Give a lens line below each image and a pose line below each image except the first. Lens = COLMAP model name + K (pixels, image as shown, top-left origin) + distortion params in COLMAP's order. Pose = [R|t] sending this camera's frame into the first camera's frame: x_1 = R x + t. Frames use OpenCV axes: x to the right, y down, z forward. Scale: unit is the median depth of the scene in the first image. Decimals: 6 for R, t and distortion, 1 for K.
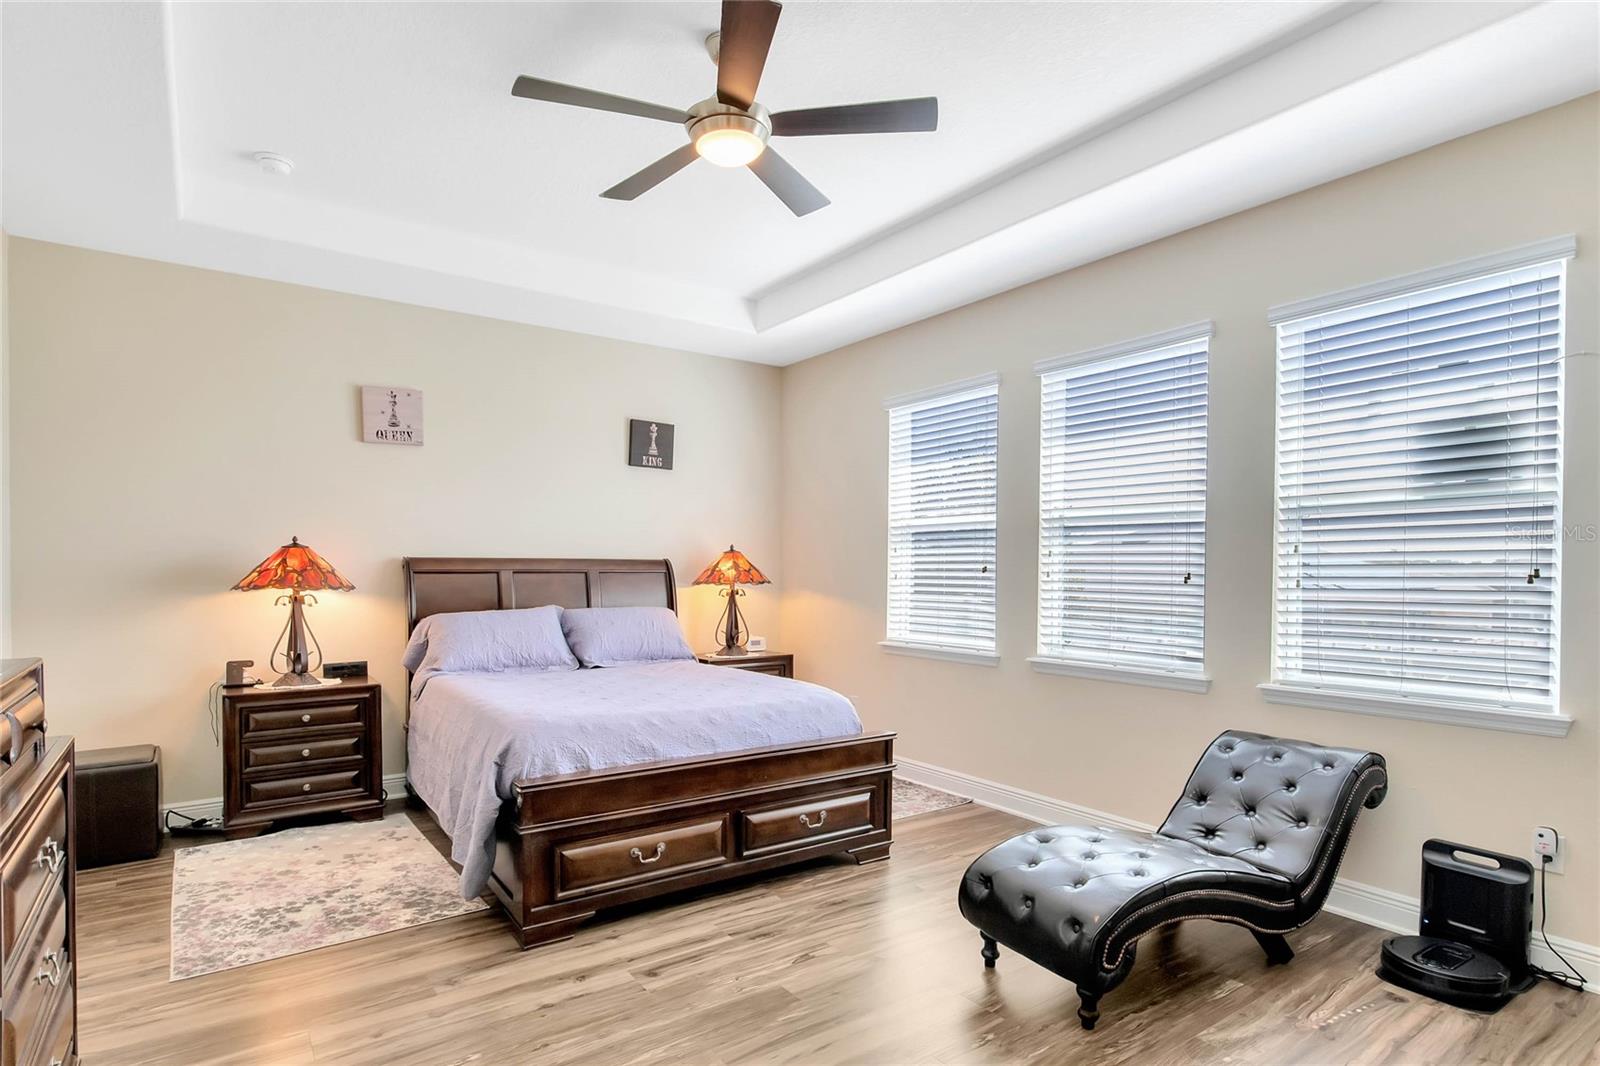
lens RADIAL K [[815.8, 0, 813.0], [0, 815.8, 578.8], [0, 0, 1]] dist [-0.008485, 0.001882]
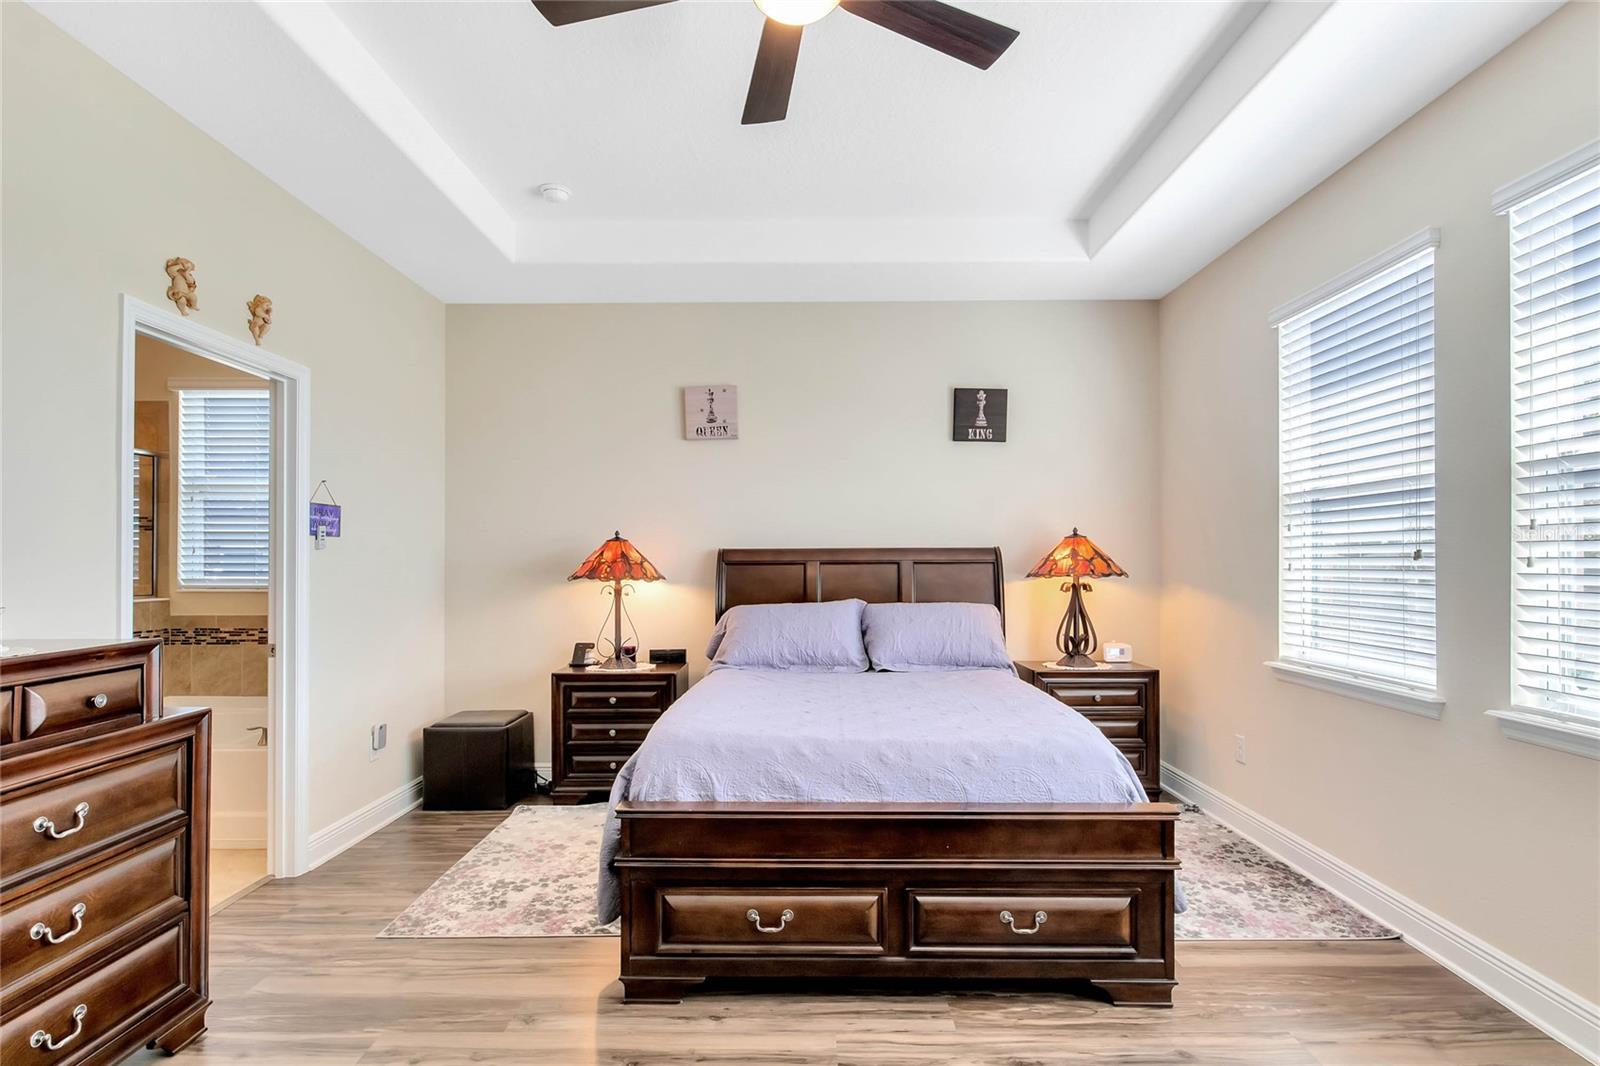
lens RADIAL K [[815.8, 0, 800.1], [0, 815.8, 541.3], [0, 0, 1]] dist [-0.008485, 0.001882]
pose [[0.813705, -0.020725, -0.580908, 0.202173], [0.000618, 0.999395, -0.034788, -0.000649], [0.581277, 0.027948, 0.813226, 0.260768]]
